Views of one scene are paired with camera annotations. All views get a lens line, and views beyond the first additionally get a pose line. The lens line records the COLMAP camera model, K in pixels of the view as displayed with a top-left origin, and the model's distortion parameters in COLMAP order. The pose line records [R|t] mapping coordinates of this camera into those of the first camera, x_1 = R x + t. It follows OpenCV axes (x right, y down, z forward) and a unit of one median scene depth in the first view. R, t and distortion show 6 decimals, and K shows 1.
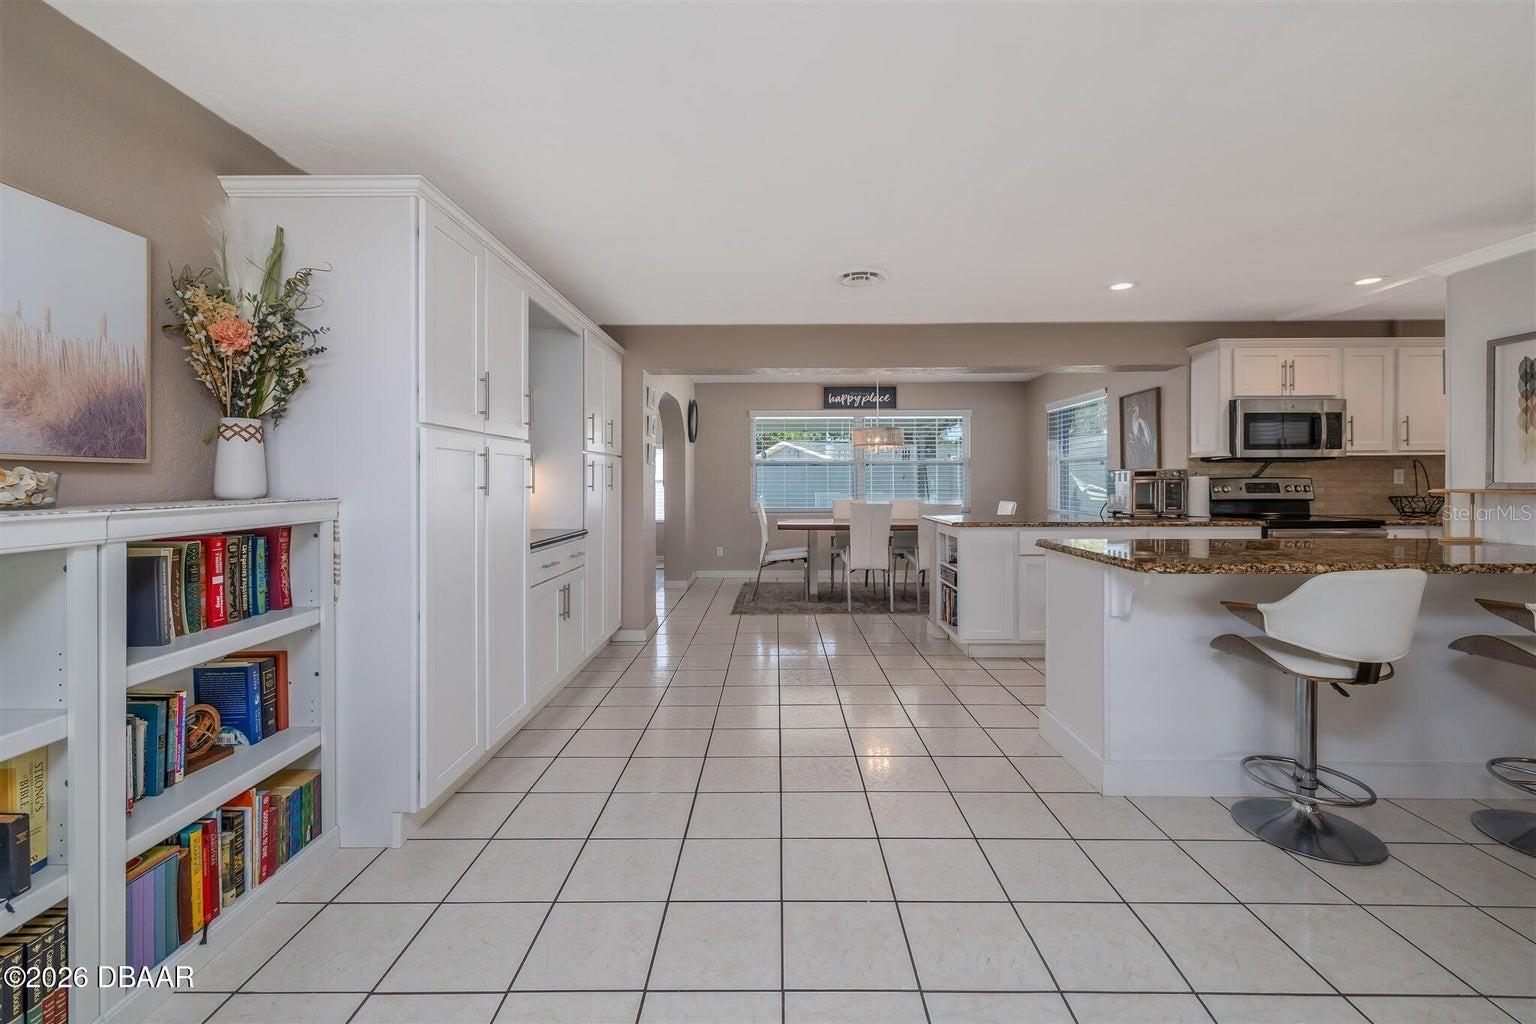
lens RADIAL K [[653.9, 0, 774.6], [0, 653.9, 476.6], [0, 0, 1]] dist [0.002039, 0.000773]
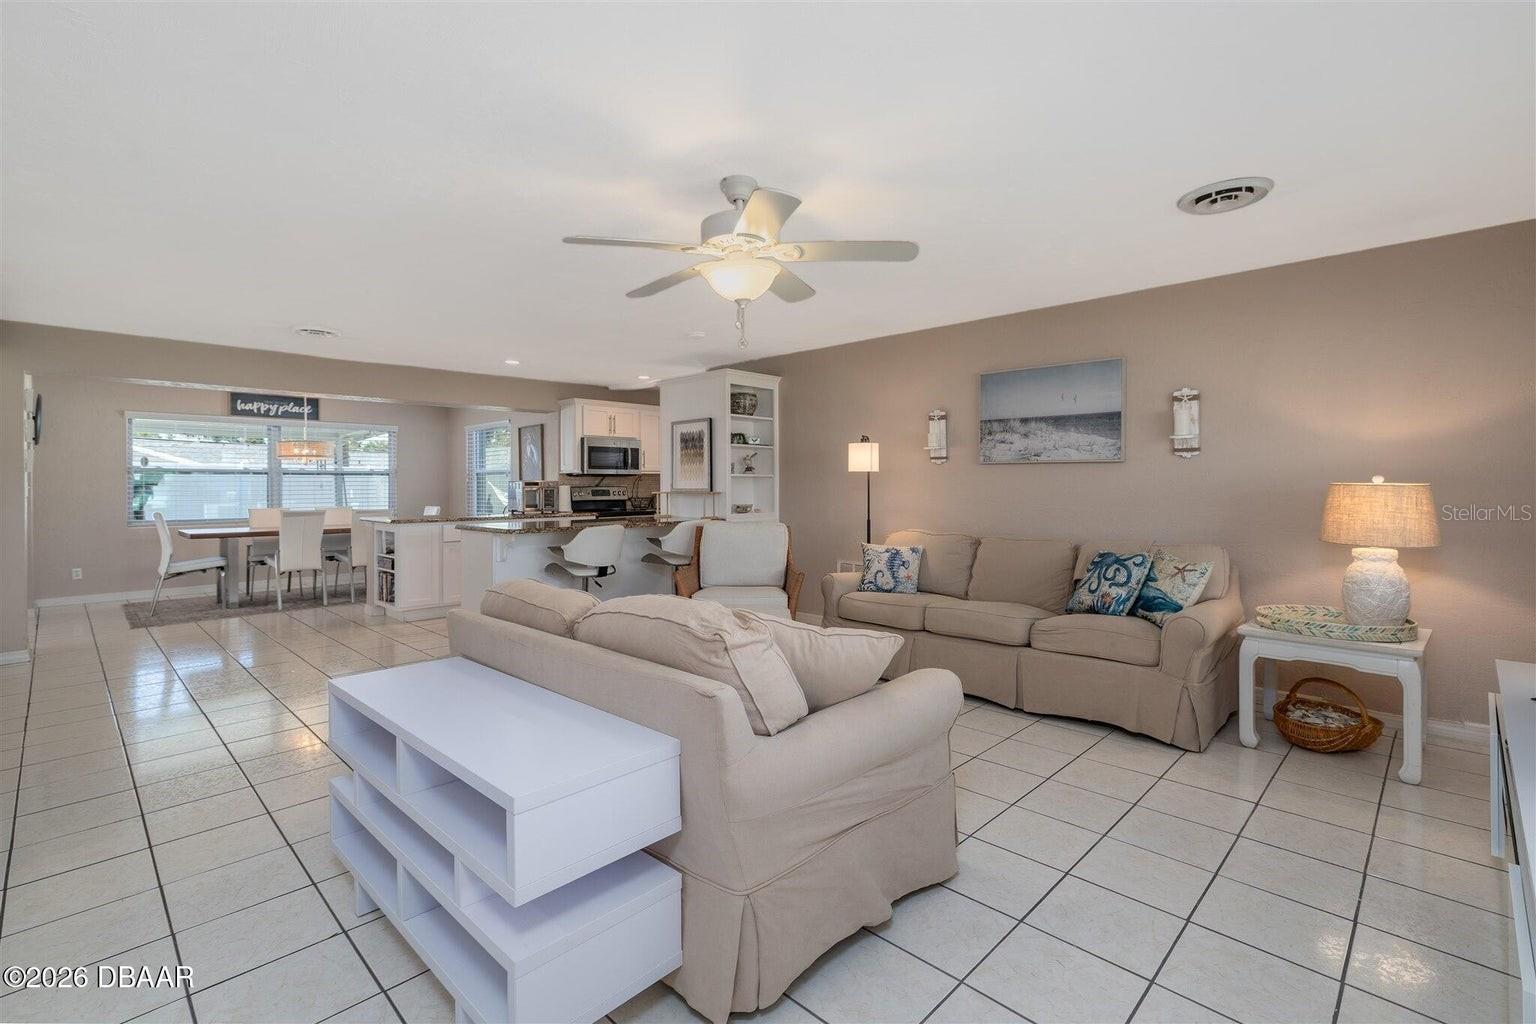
lens RADIAL K [[689.0, 0, 769.9], [0, 689.0, 496.1], [0, 0, 1]] dist [0.003881, -0.000339]
pose [[0.694277, -0.008336, 0.719659, -0.182476], [-0.001165, 0.999919, 0.012707, 0.002926], [-0.719707, -0.009661, 0.694211, -0.475318]]
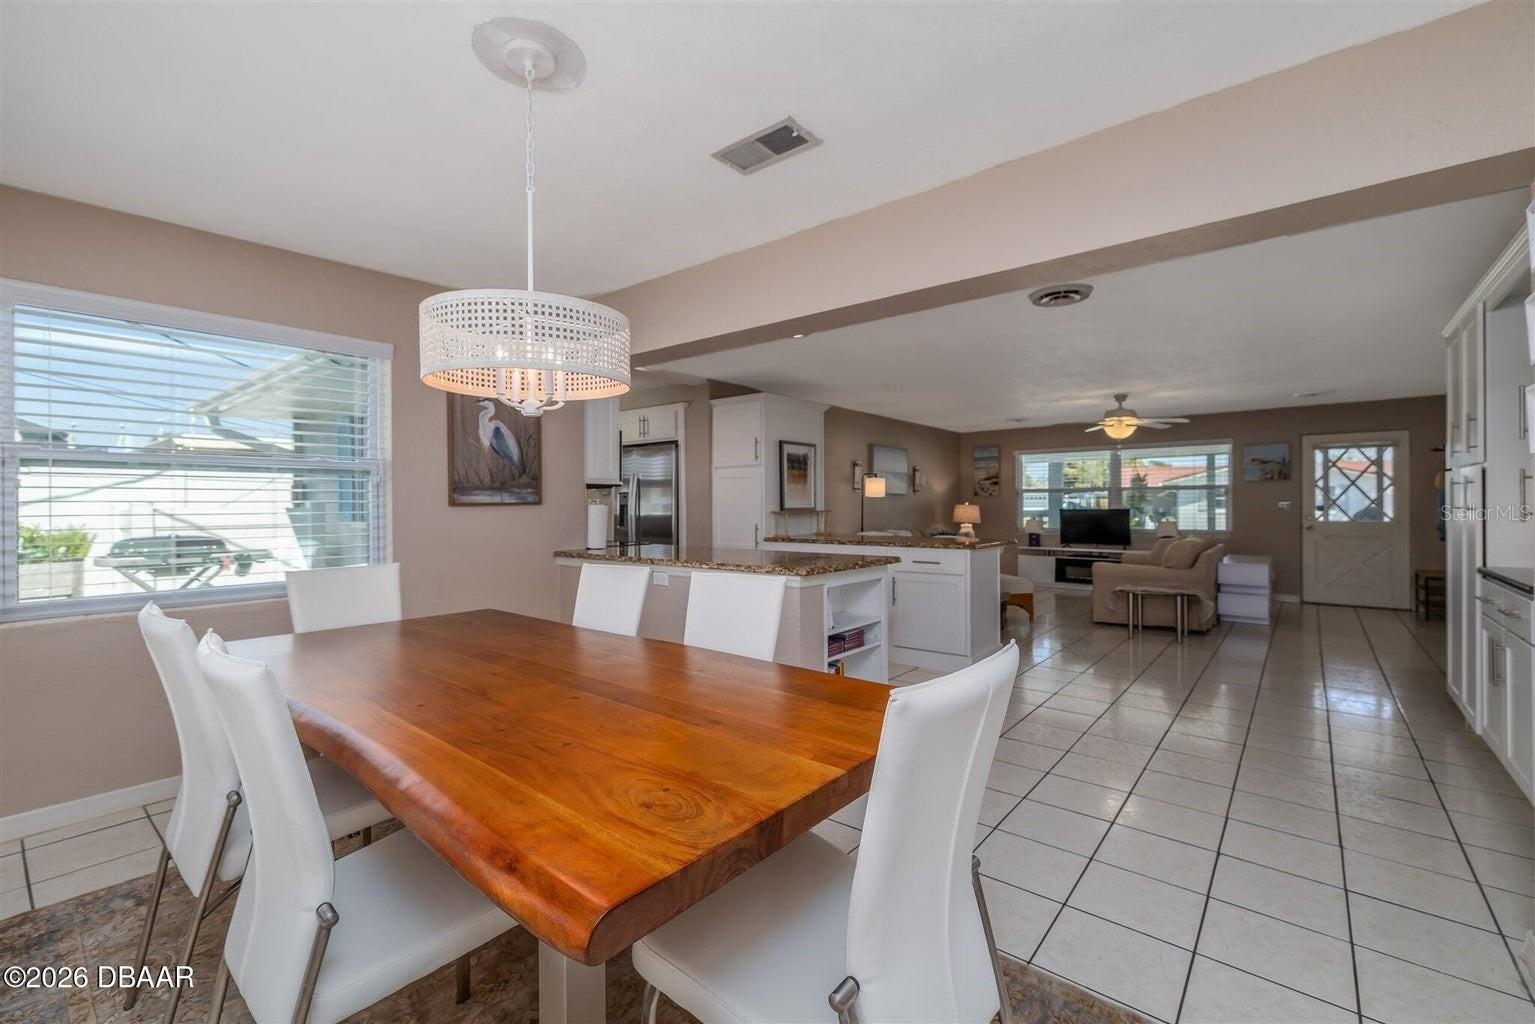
lens RADIAL K [[653.5, 0, 773.6], [0, 653.5, 503.6], [0, 0, 1]] dist [0.002039, 0.000773]
pose [[-0.781084, 0.007514, 0.624381, -0.116351], [0.004686, 0.999970, -0.006171, 0.004884], [-0.624409, -0.001894, -0.781095, 1.609760]]
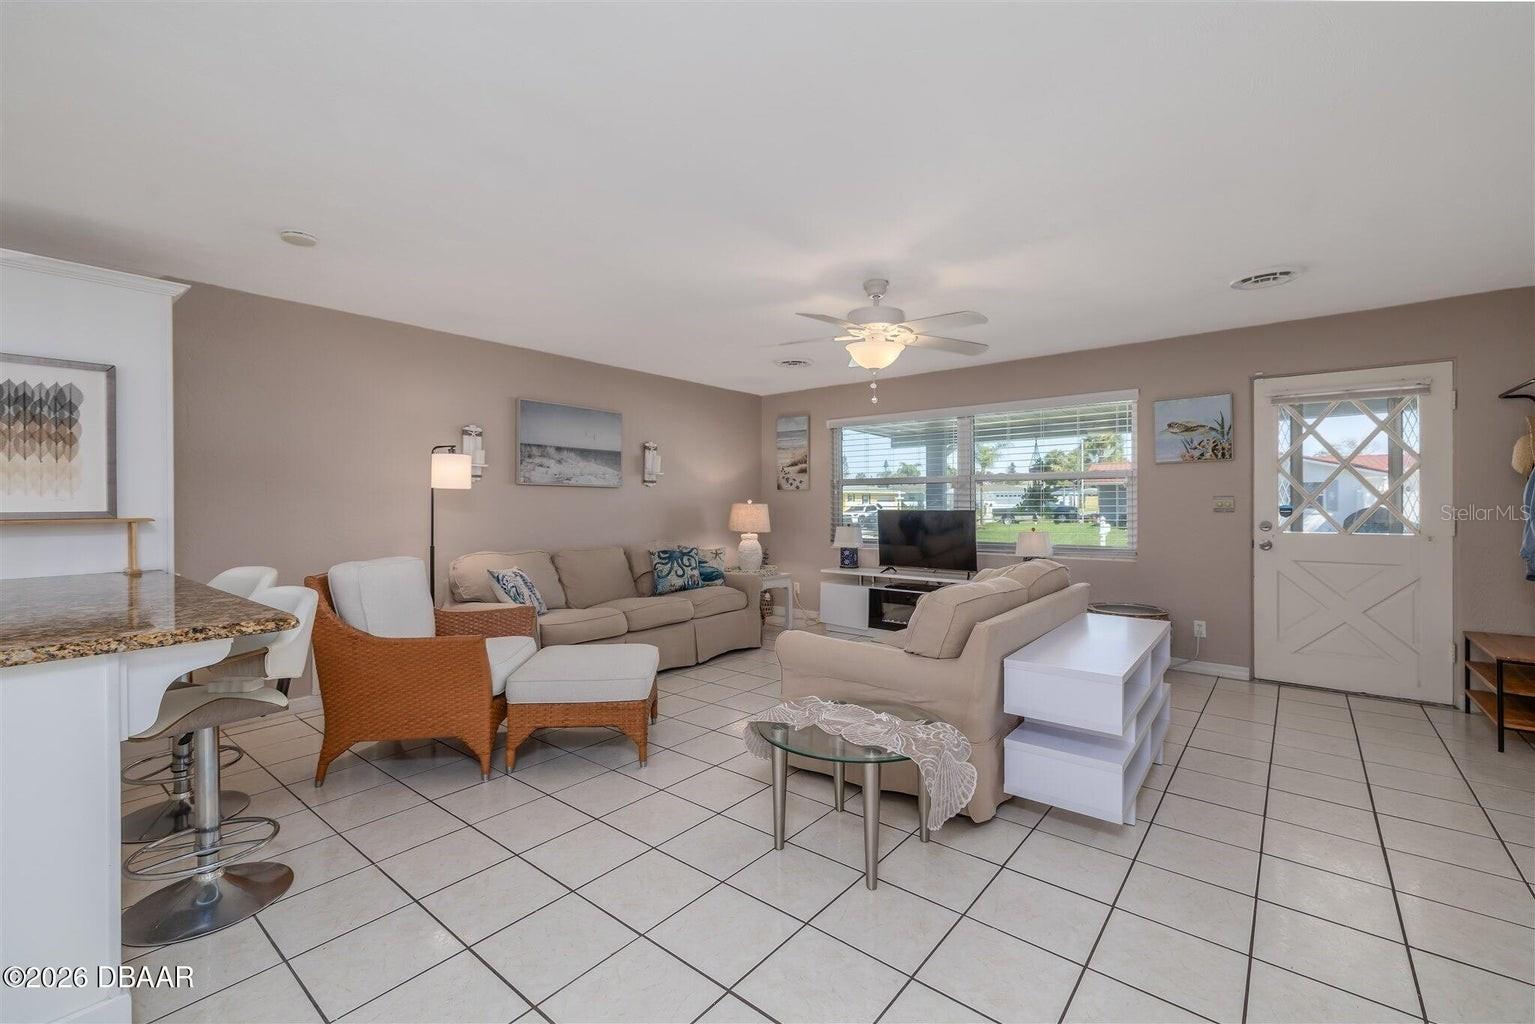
lens RADIAL K [[653.5, 0, 774.7], [0, 653.5, 506.8], [0, 0, 1]] dist [0.002039, 0.000773]
pose [[-0.785228, 0.002090, 0.619203, -0.169201], [0.004699, 0.999986, 0.002584, 0.001807], [-0.619189, 0.004938, -0.785227, 0.590983]]
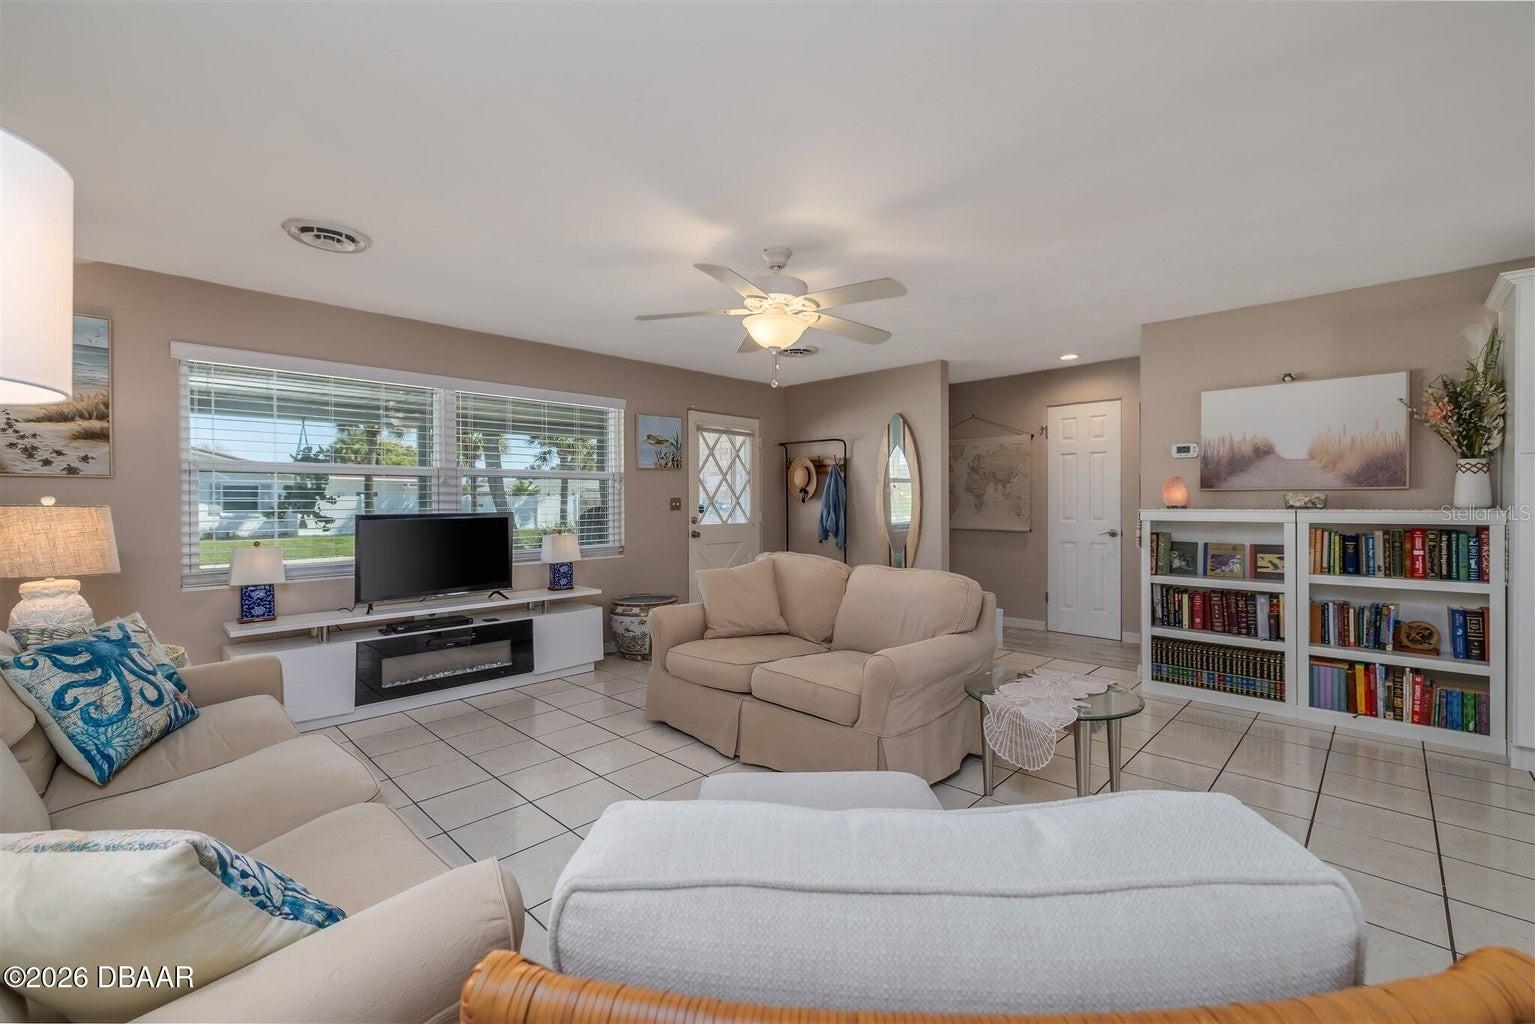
lens RADIAL K [[653.5, 0, 753.7], [0, 653.5, 505.8], [0, 0, 1]] dist [0.002039, 0.000773]
pose [[-0.687403, 0.011128, -0.726191, 0.698038], [0.008975, 0.999936, 0.006827, -0.000263], [0.726221, -0.001825, -0.687459, 0.369818]]
